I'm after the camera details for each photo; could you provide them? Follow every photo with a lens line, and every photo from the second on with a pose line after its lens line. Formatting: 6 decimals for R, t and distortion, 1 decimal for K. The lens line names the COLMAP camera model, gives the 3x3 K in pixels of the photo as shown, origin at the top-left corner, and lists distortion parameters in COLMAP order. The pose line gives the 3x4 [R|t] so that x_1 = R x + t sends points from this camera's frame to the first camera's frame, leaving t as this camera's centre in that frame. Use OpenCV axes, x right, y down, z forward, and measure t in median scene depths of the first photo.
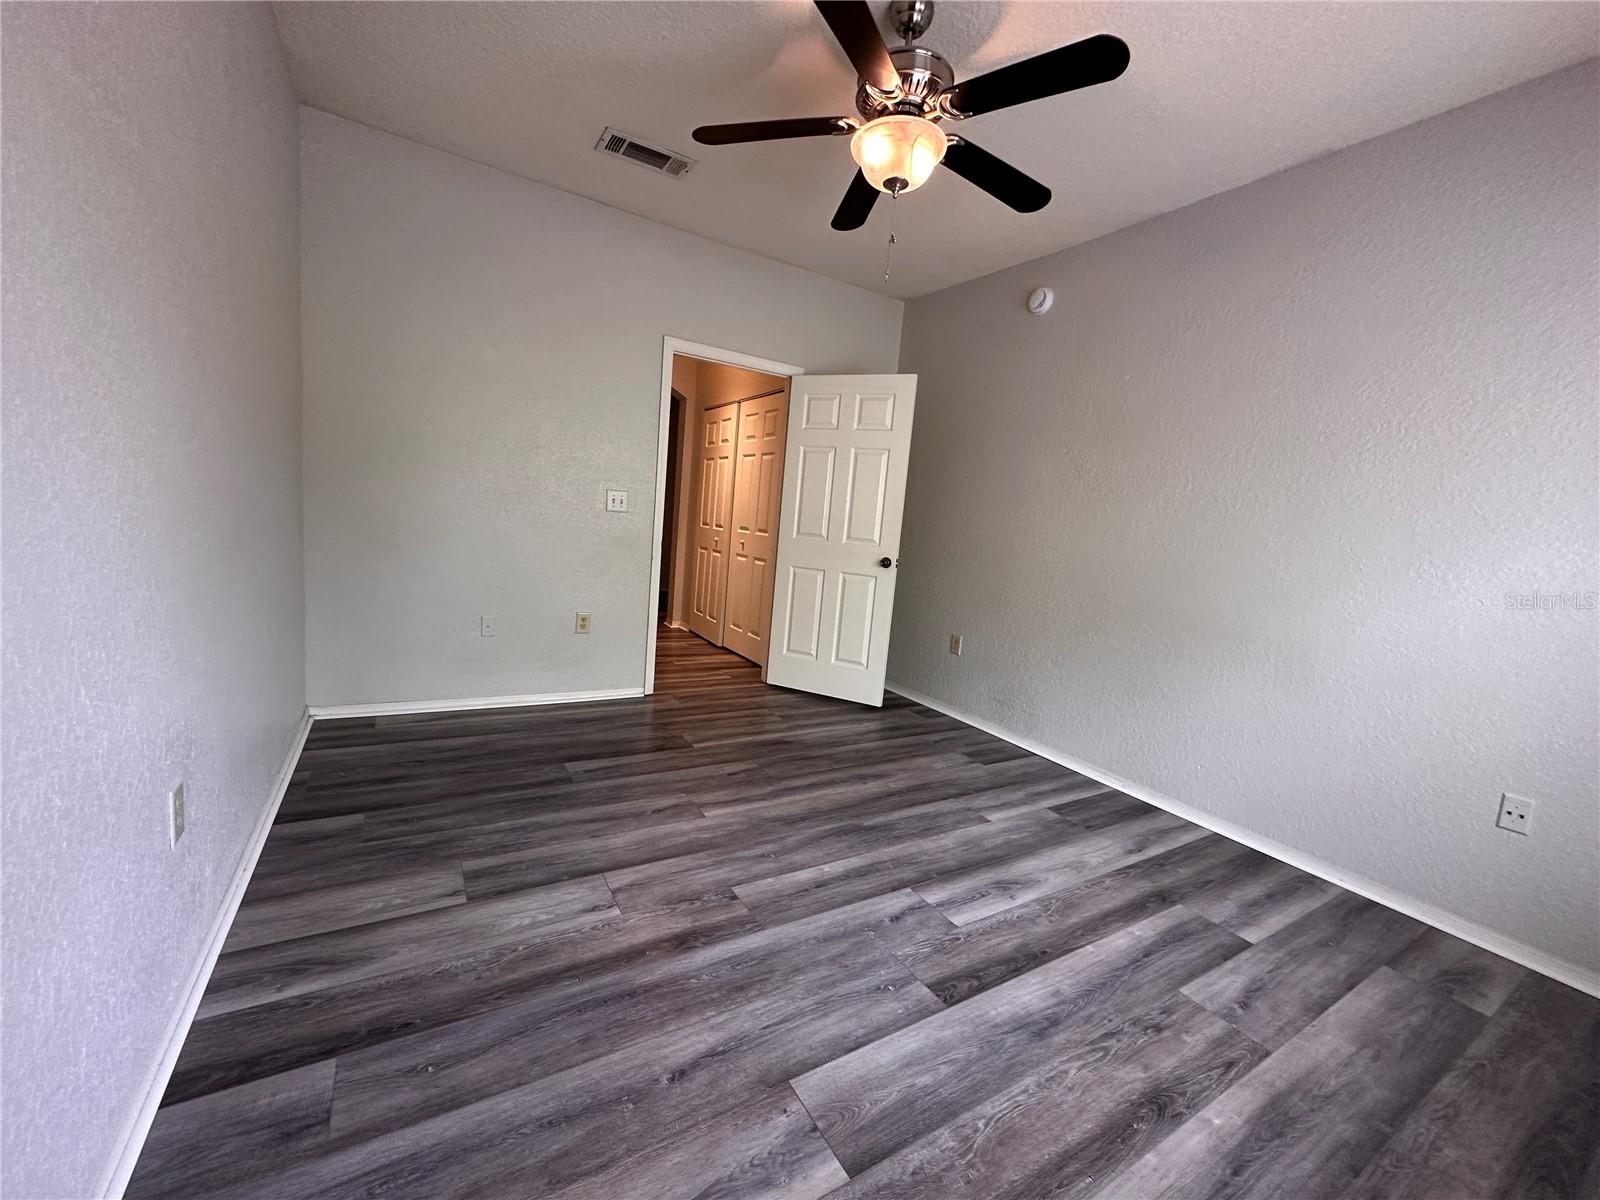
lens RADIAL K [[636.2, 0, 800.0], [0, 636.2, 600.7], [0, 0, 1]] dist [-0.004500, 0.001066]
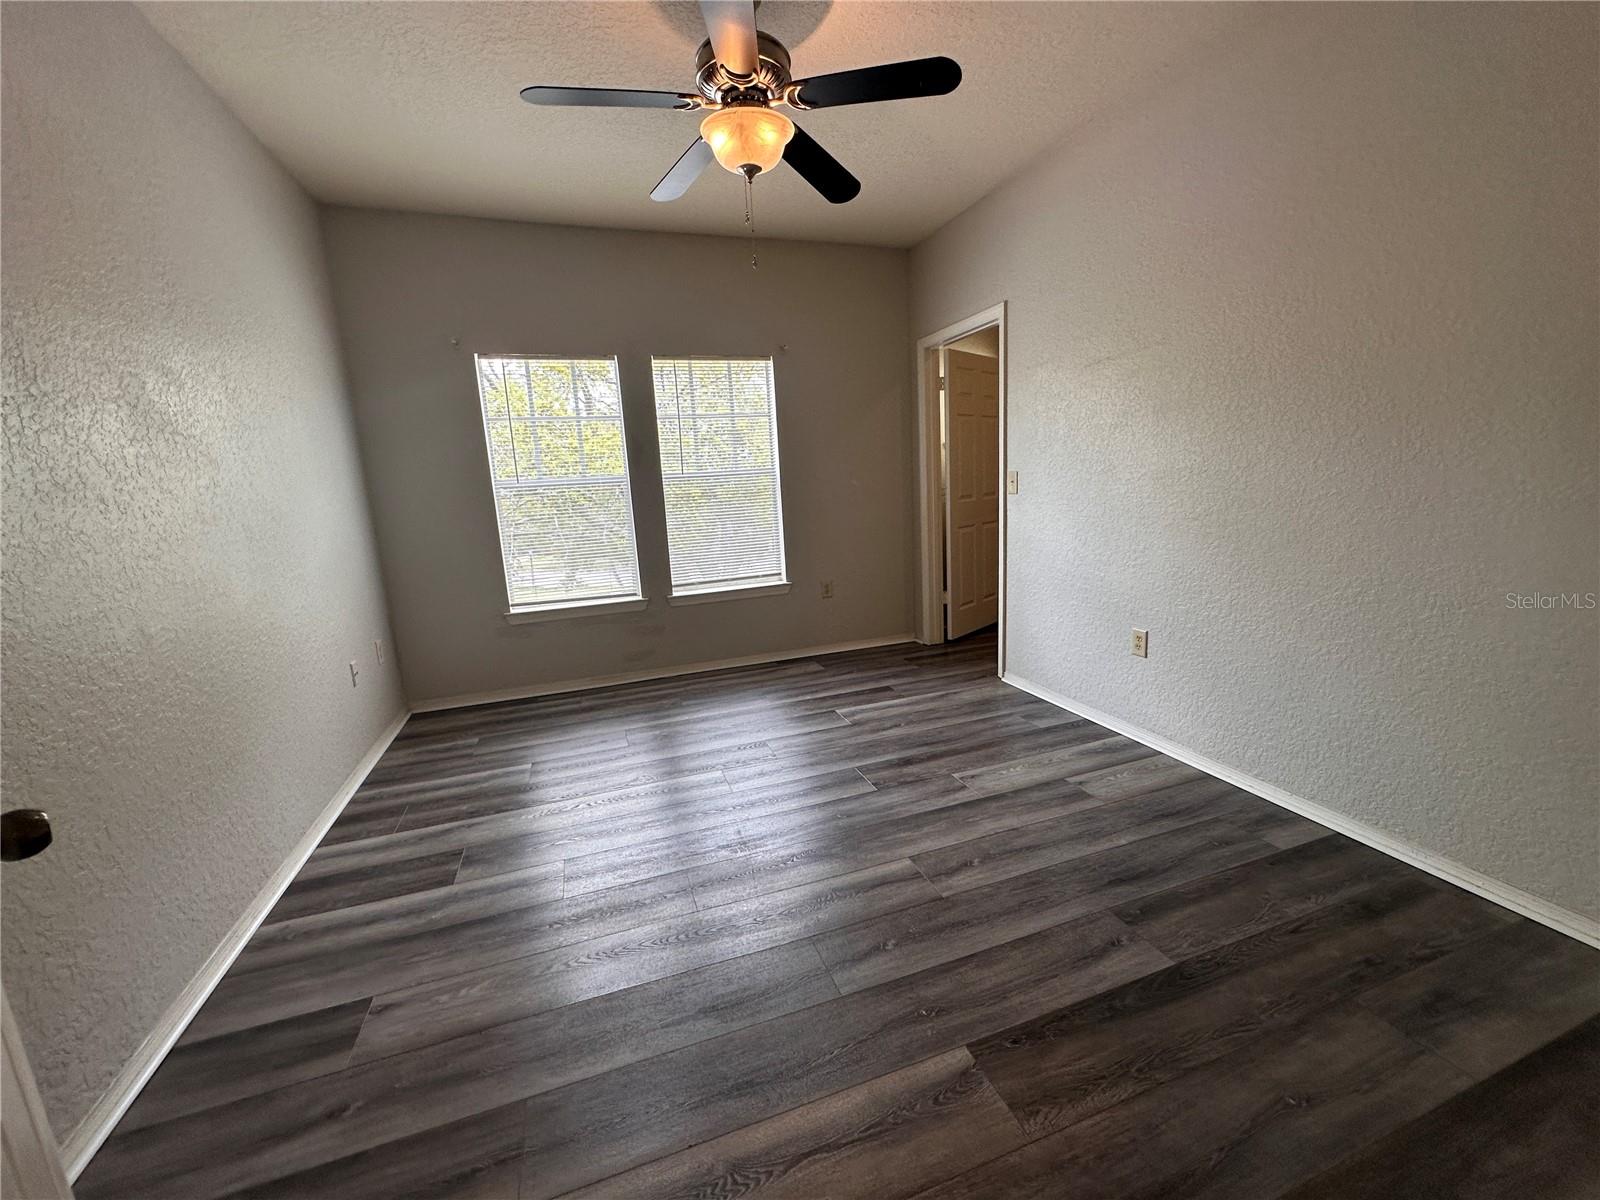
lens RADIAL K [[636.2, 0, 801.3], [0, 636.2, 596.6], [0, 0, 1]] dist [-0.004500, 0.001066]
pose [[-0.976763, -0.078623, 0.199381, -0.194977], [-0.008935, 0.944411, 0.328646, -0.353355], [-0.214136, 0.319227, -0.923168, 2.210159]]
